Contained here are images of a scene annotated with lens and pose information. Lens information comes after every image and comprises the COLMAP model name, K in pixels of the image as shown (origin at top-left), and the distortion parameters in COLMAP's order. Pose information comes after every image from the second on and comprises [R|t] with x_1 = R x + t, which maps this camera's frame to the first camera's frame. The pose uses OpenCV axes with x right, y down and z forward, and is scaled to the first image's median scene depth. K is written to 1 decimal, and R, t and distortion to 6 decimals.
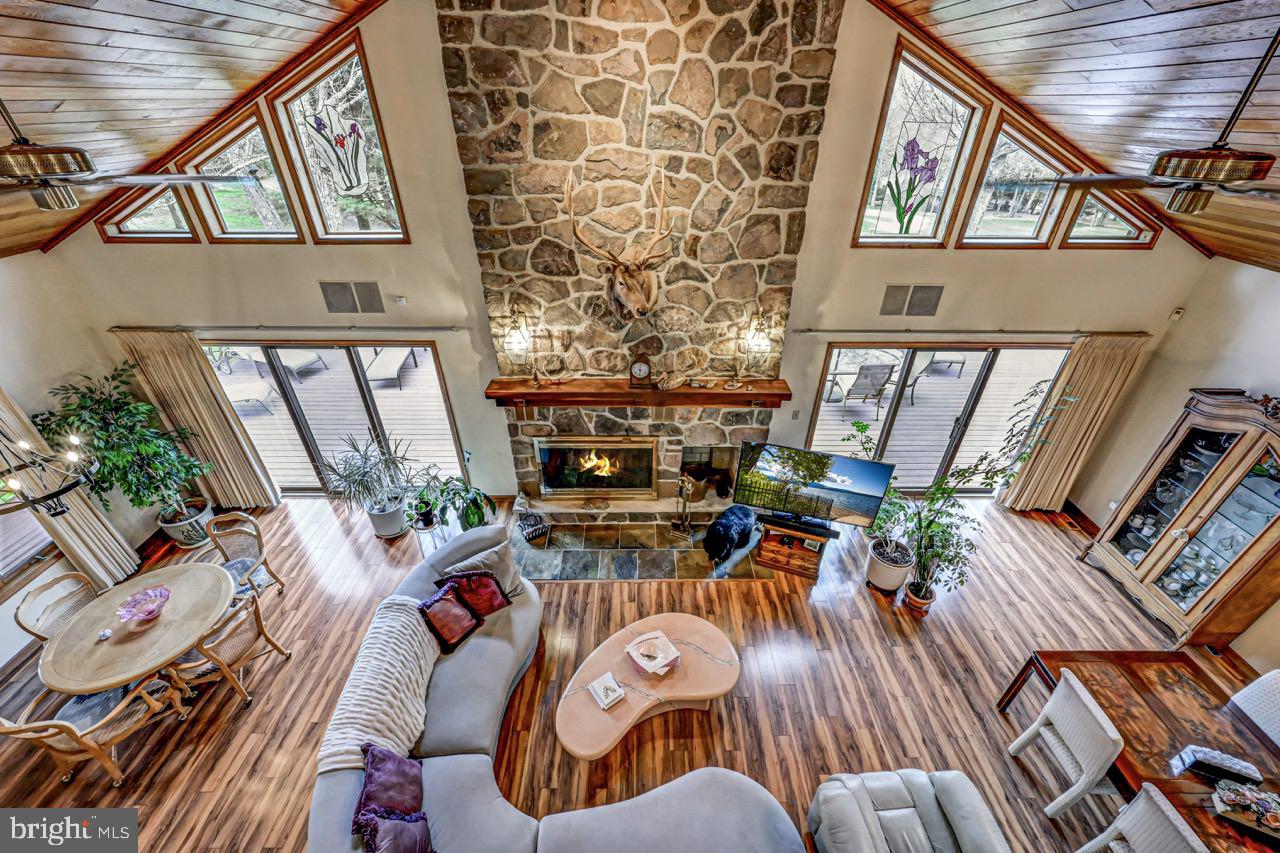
lens RADIAL K [[499.5, 0, 642.4], [0, 499.5, 430.6], [0, 0, 1]] dist [-0.002280, 0.000063]
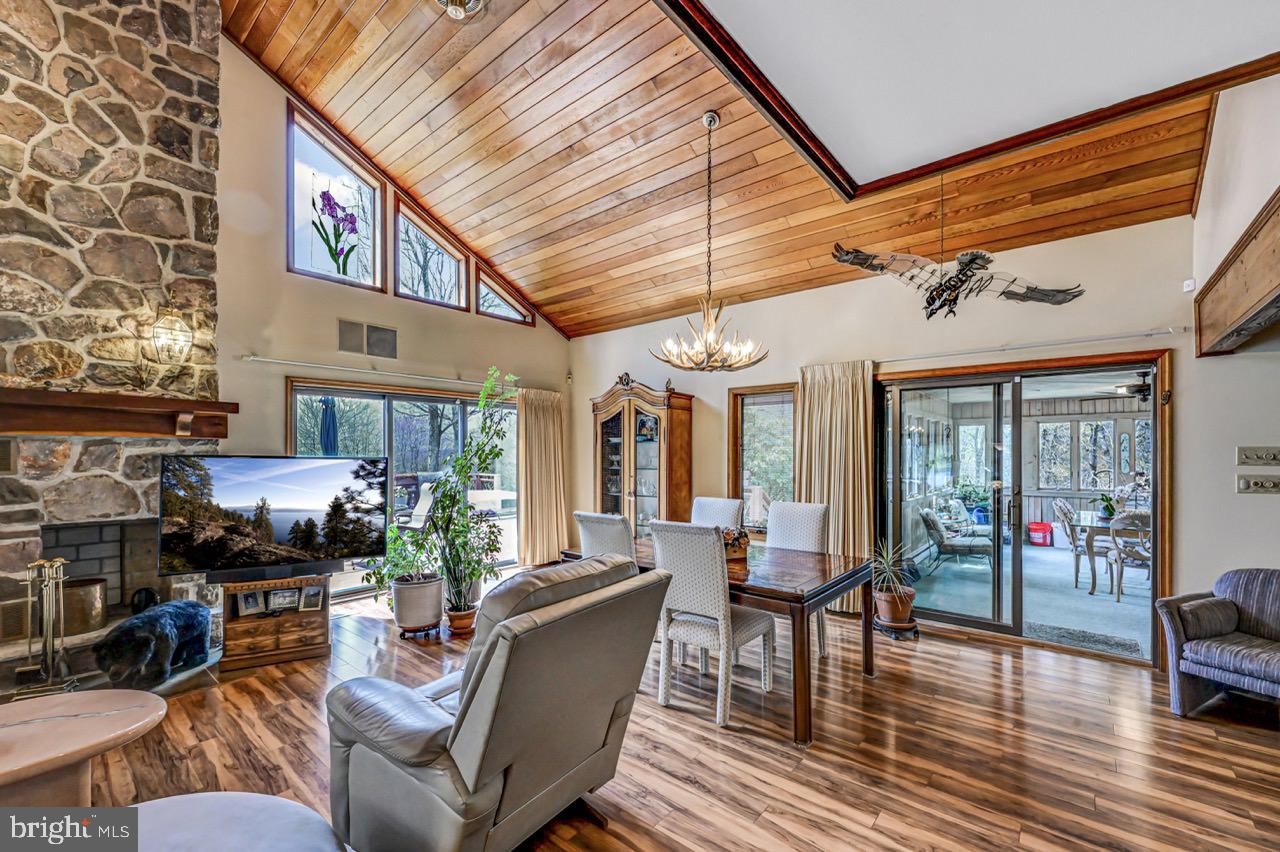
lens RADIAL K [[528.3, 0, 635.7], [0, 528.3, 451.2], [0, 0, 1]] dist [-0.001787, 0.000410]
pose [[0.651955, -0.005333, 0.758239, 0.084863], [0.417446, 0.837317, -0.353043, 0.599915], [-0.633004, 0.546692, 0.548119, 0.211790]]
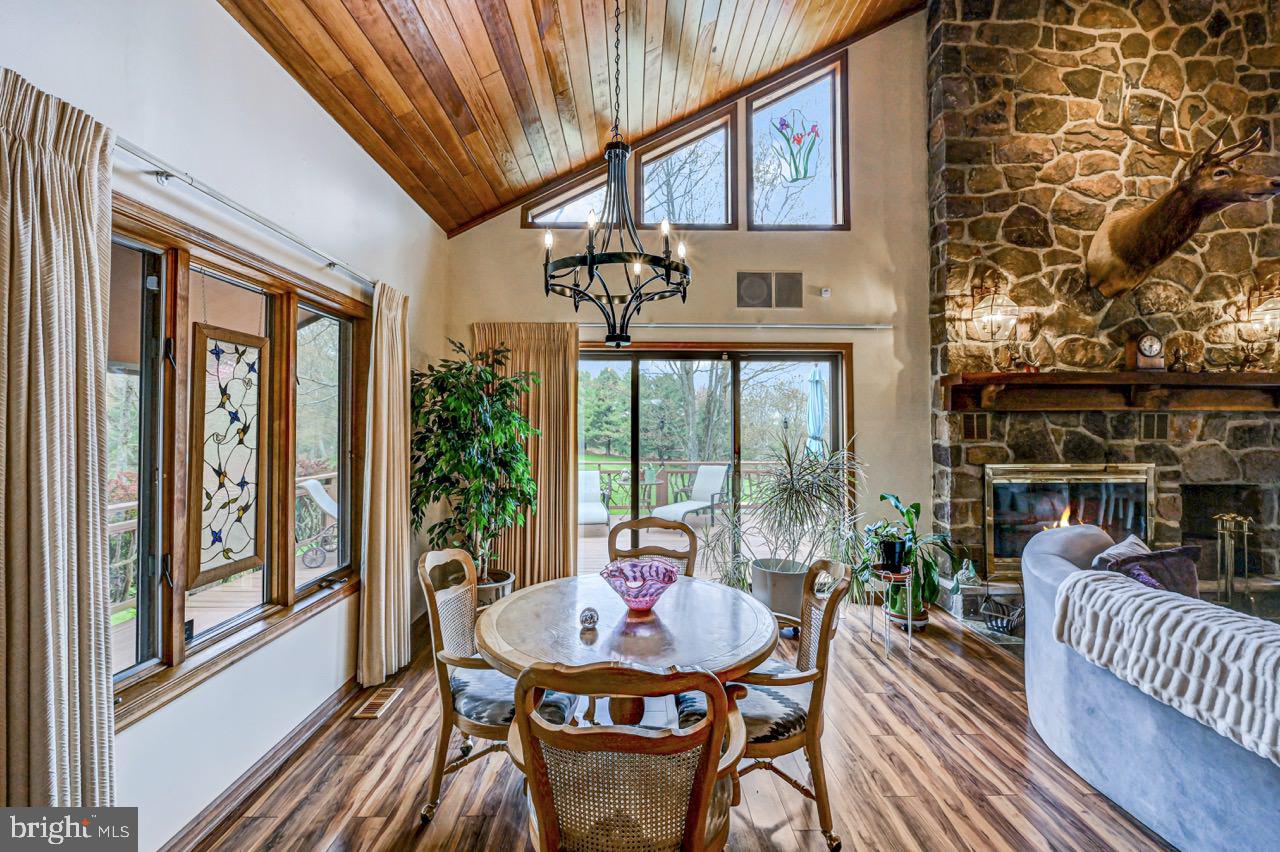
lens RADIAL K [[521.1, 0, 640.1], [0, 521.1, 411.9], [0, 0, 1]] dist [-0.014918, 0.003049]
pose [[0.999918, -0.008795, 0.009294, -0.897237], [0.012494, 0.827856, -0.560802, 0.450805], [-0.002762, 0.560872, 0.827898, 0.416902]]
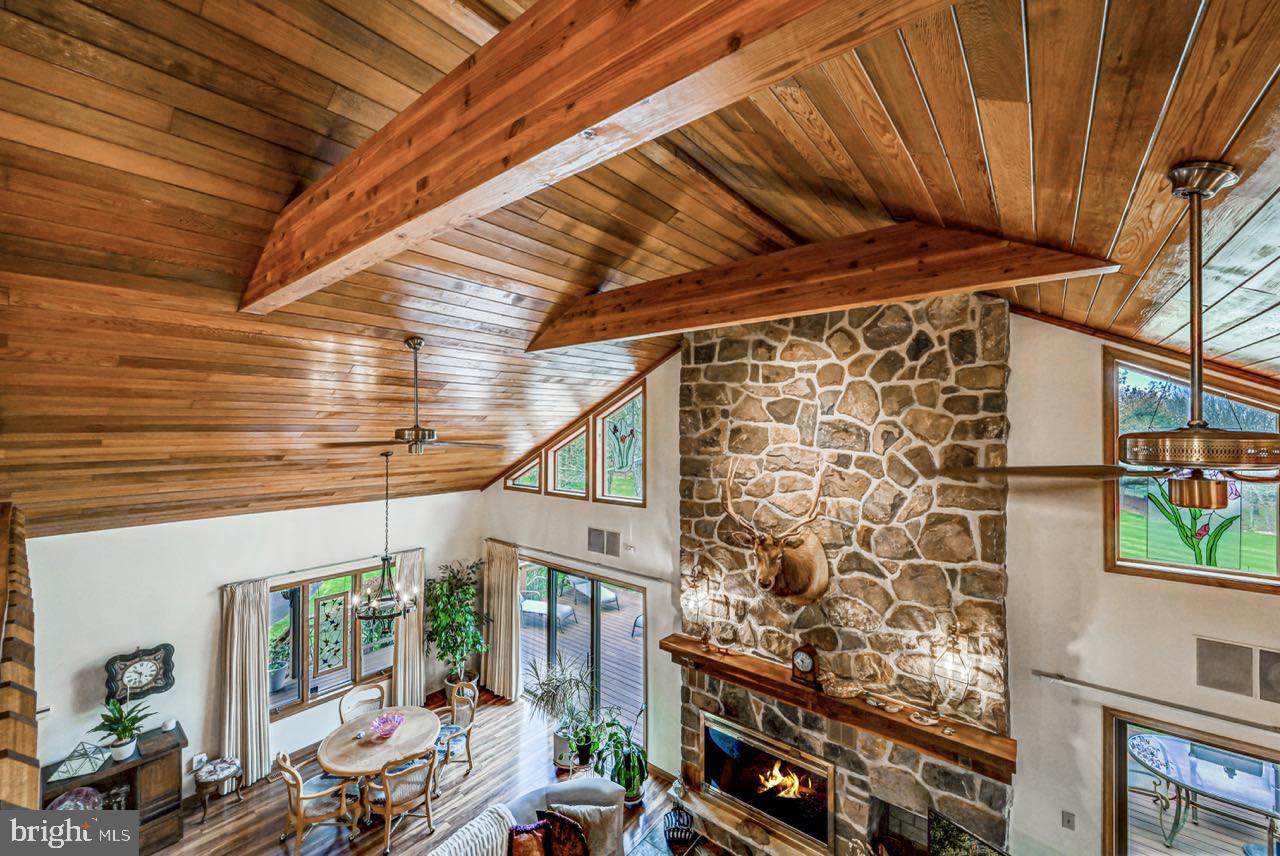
lens RADIAL K [[507.5, 0, 638.9], [0, 507.5, 424.2], [0, 0, 1]] dist [-0.001687, 0.000007]
pose [[0.771203, -0.006520, -0.636557, 0.383925], [-0.347308, 0.833708, -0.429311, 0.019527], [0.533502, 0.552167, 0.640693, 0.021358]]
